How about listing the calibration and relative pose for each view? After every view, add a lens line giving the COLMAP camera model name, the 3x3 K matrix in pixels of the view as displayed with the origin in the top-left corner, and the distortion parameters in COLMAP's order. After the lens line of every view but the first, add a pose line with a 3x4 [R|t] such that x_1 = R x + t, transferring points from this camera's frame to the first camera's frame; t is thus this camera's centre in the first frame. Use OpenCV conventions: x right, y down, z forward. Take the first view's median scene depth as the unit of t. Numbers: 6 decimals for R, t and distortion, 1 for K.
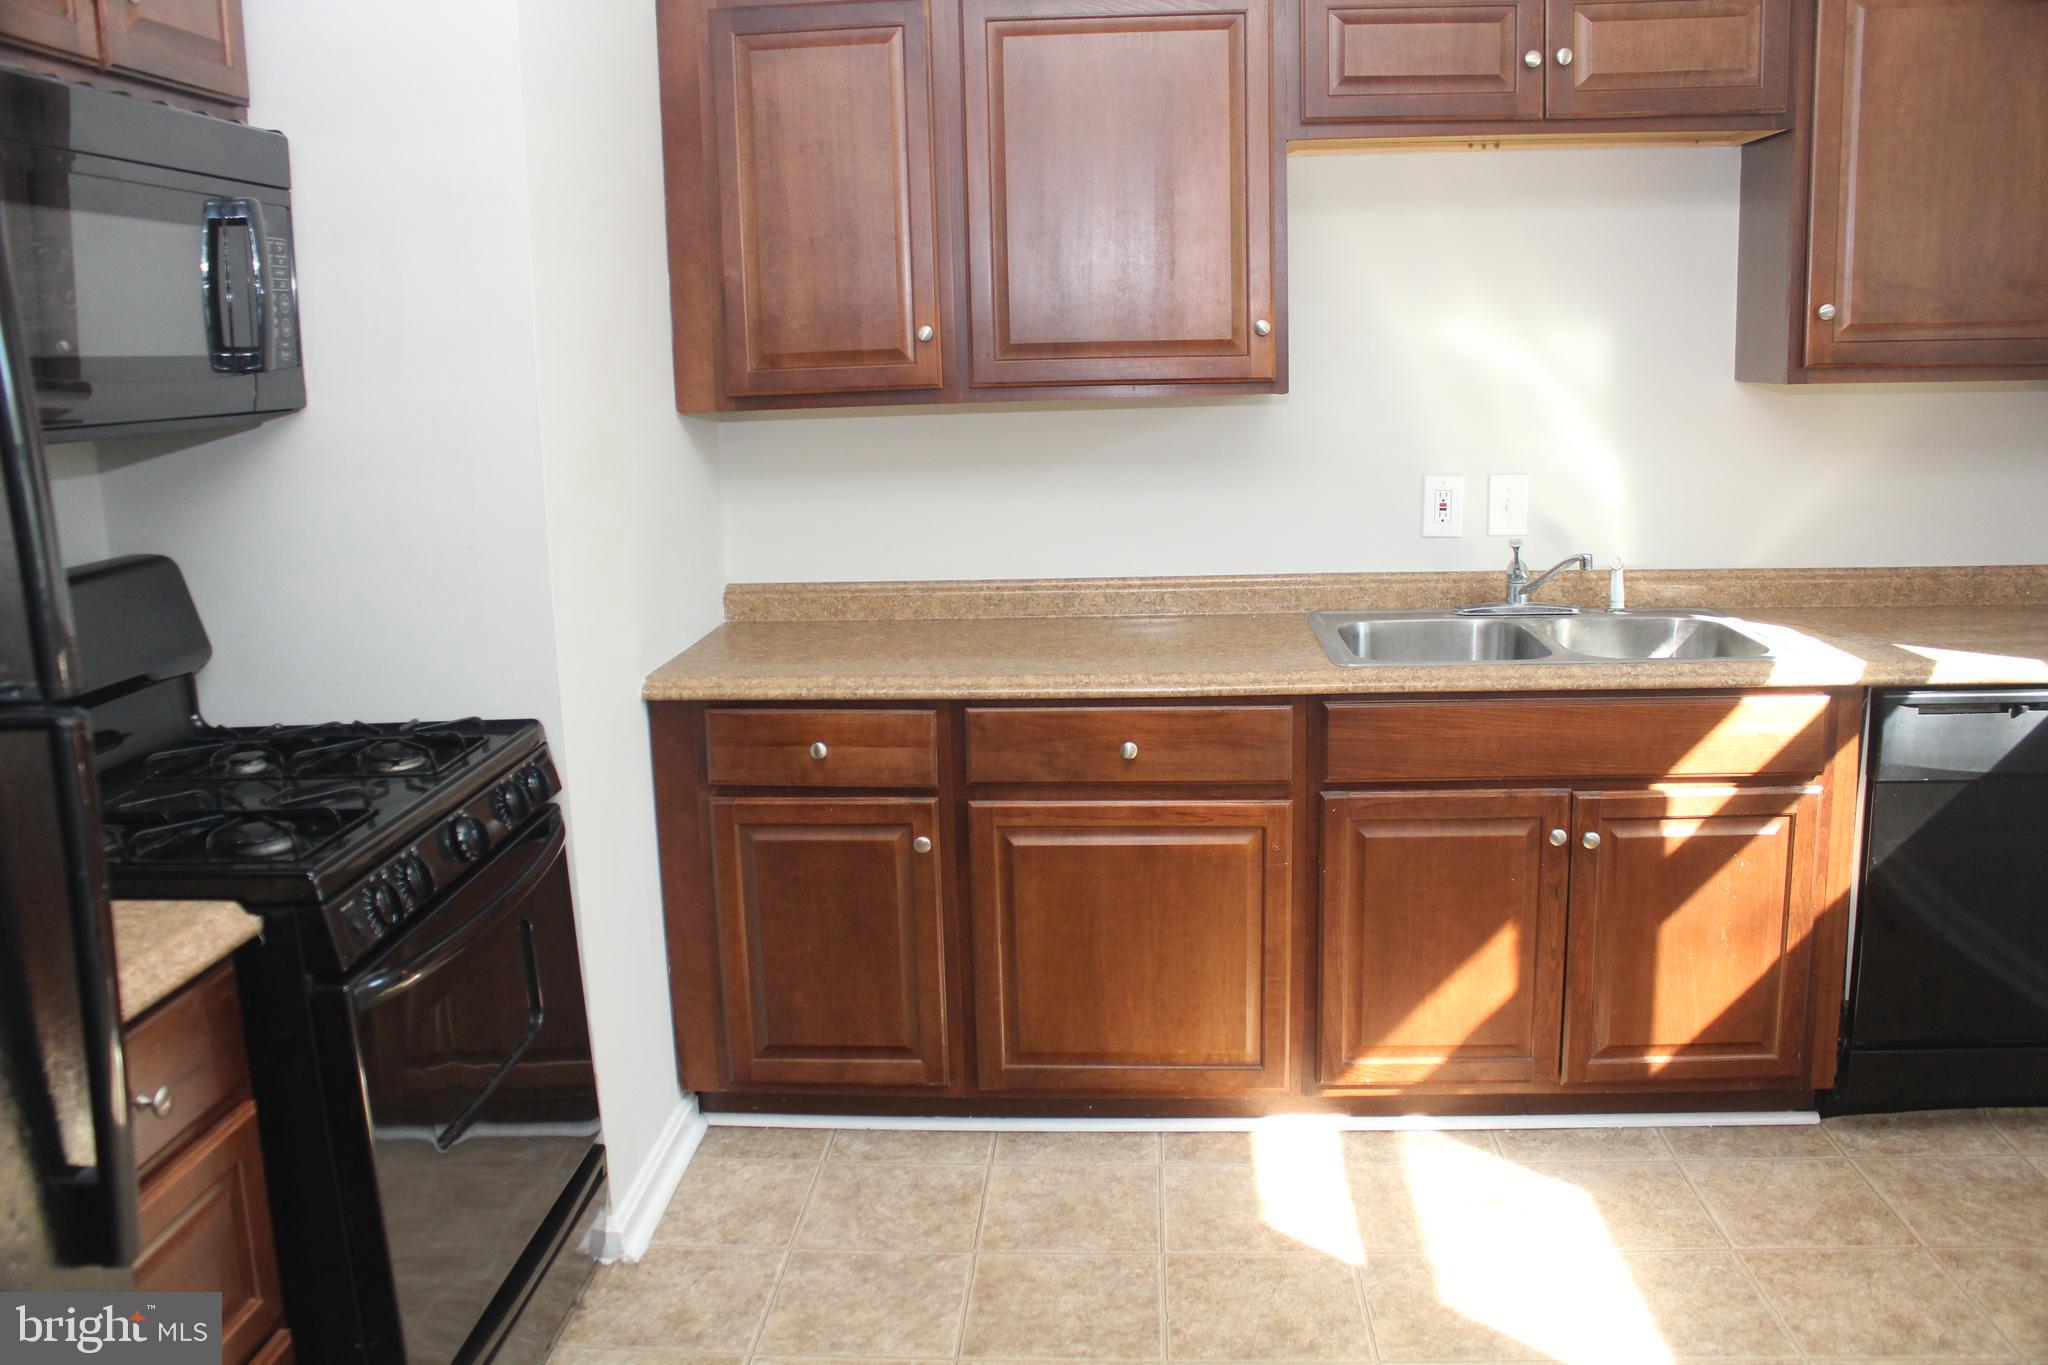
lens RADIAL K [[1715.3, 0, 1009.6], [0, 1715.3, 678.3], [0, 0, 1]] dist [-0.164493, 0.153379]
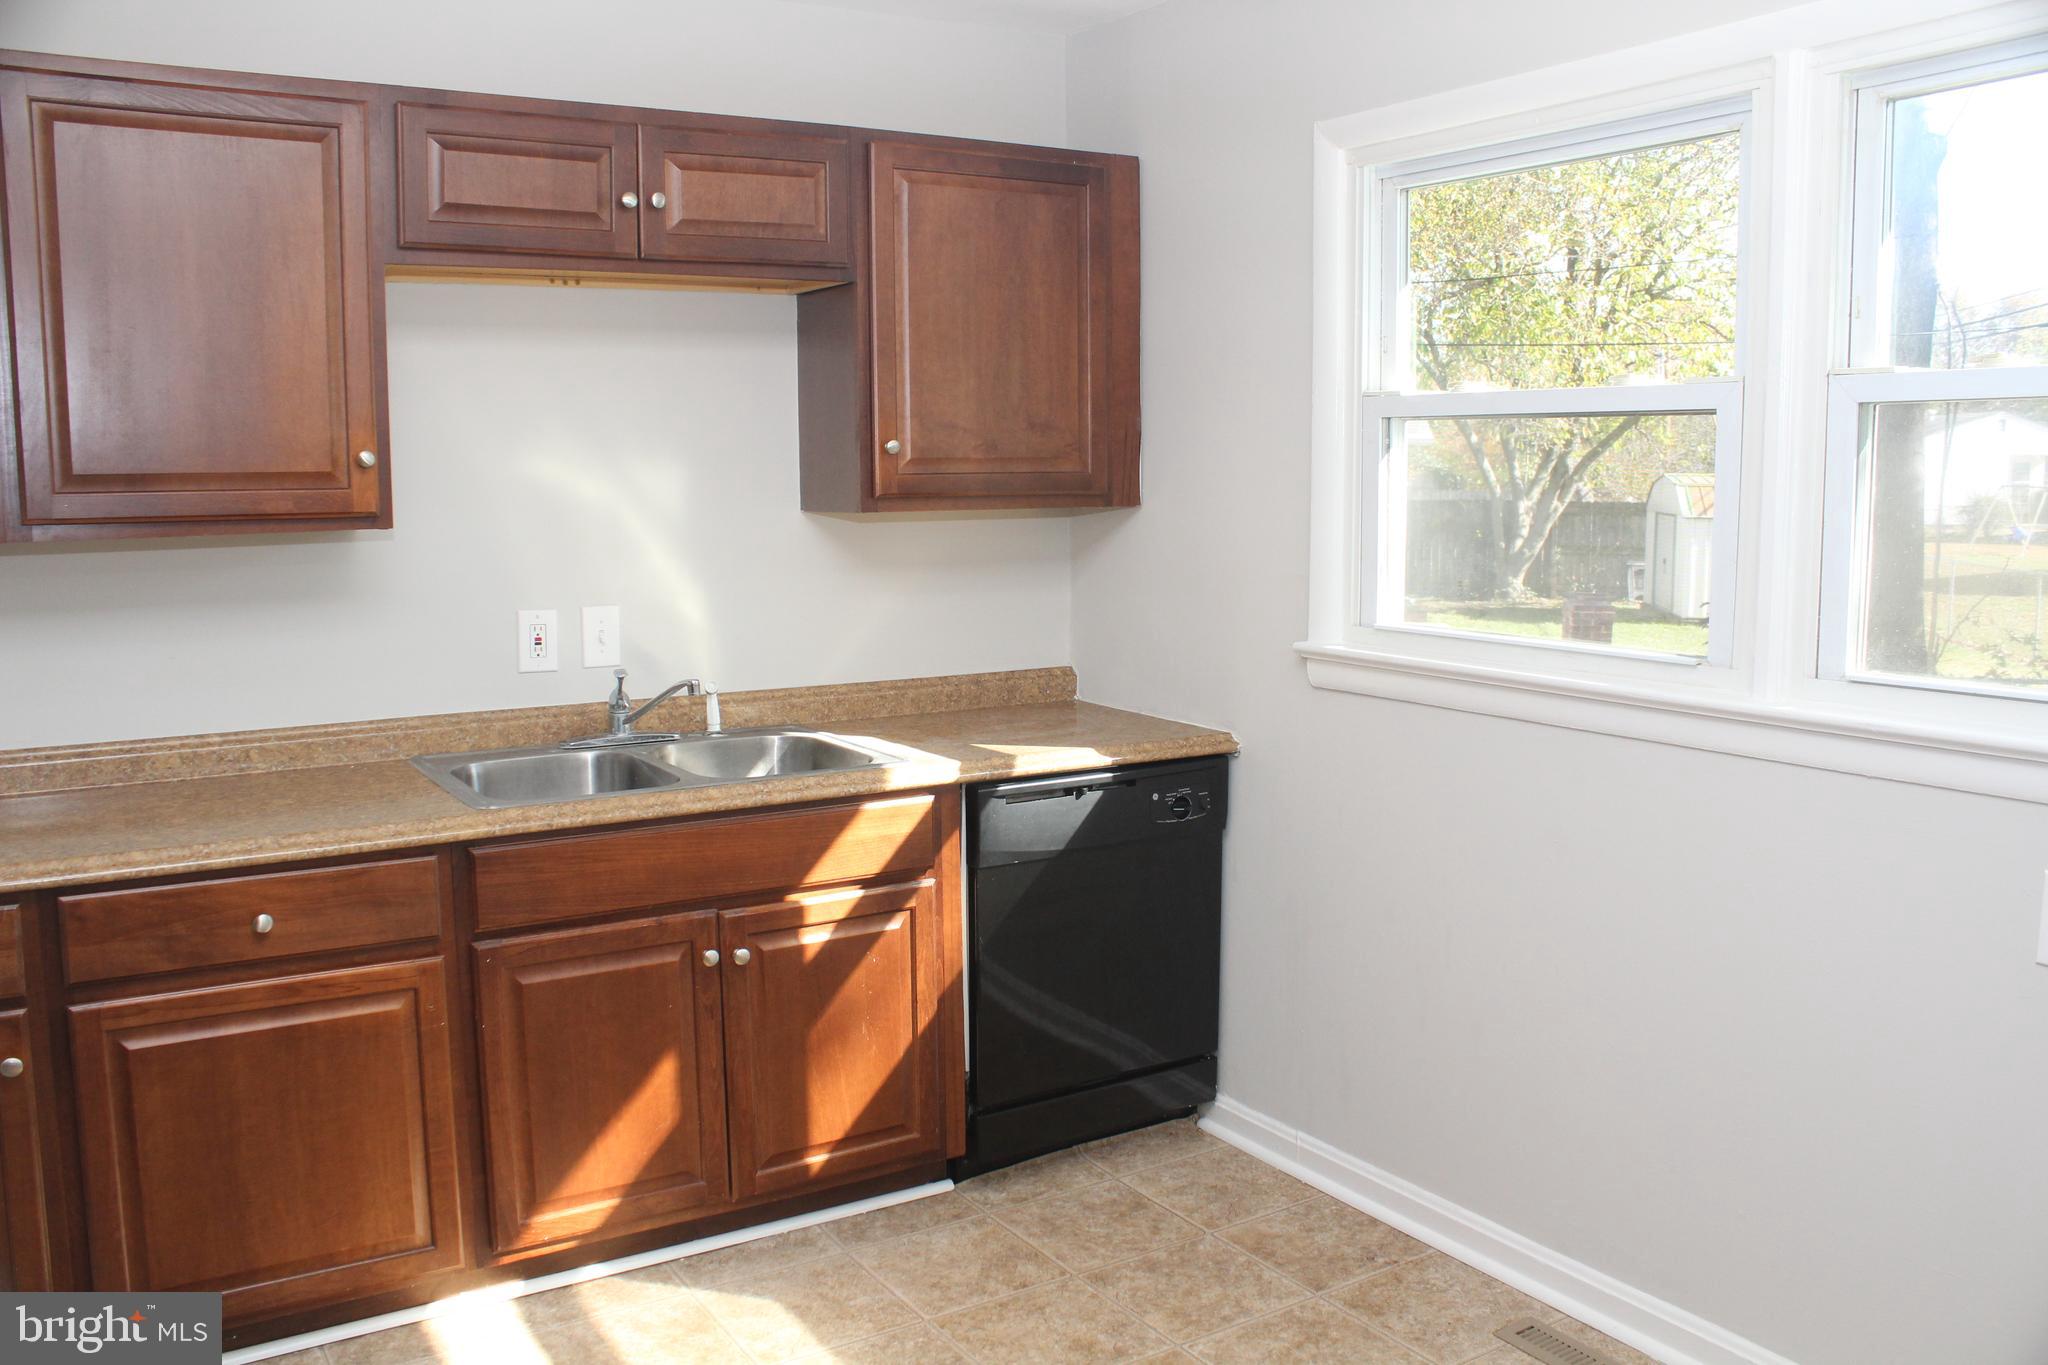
lens RADIAL K [[1715.3, 0, 1009.6], [0, 1715.3, 678.3], [0, 0, 1]] dist [-0.164493, 0.153379]
pose [[0.809761, -0.048730, 0.584733, -0.116368], [0.096644, 0.994012, -0.050997, -0.003330], [-0.578746, 0.097806, 0.809621, 0.051751]]
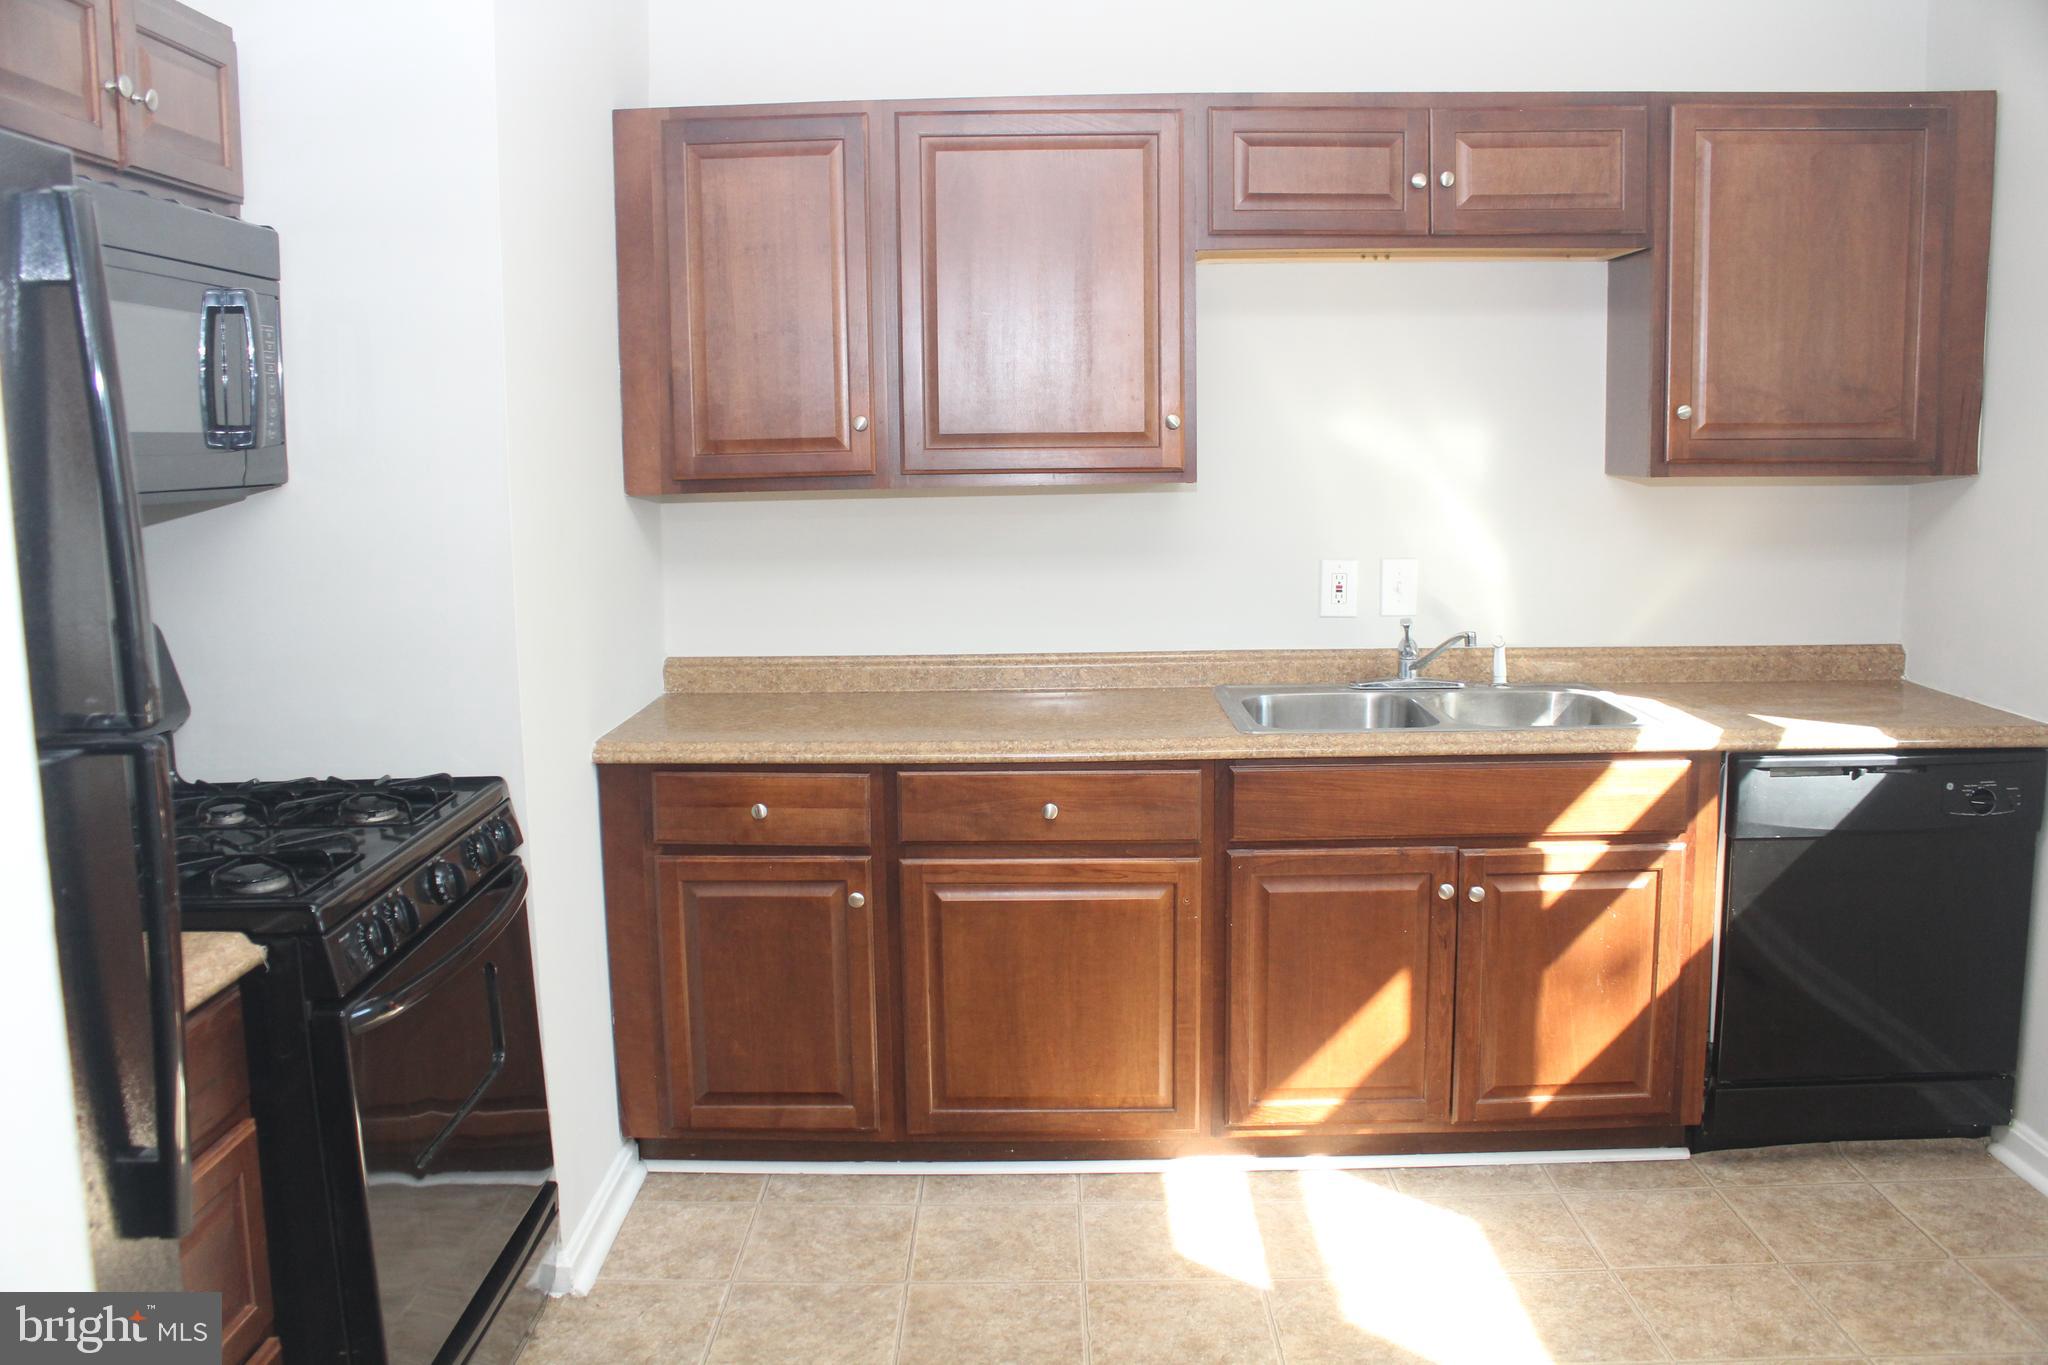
lens RADIAL K [[1715.3, 0, 1009.6], [0, 1715.3, 678.3], [0, 0, 1]] dist [-0.164493, 0.153379]
pose [[0.998275, 0.005460, 0.058464, -0.018679], [-0.002356, 0.998590, -0.053031, 0.015620], [-0.058671, 0.052802, 0.996880, -0.073745]]
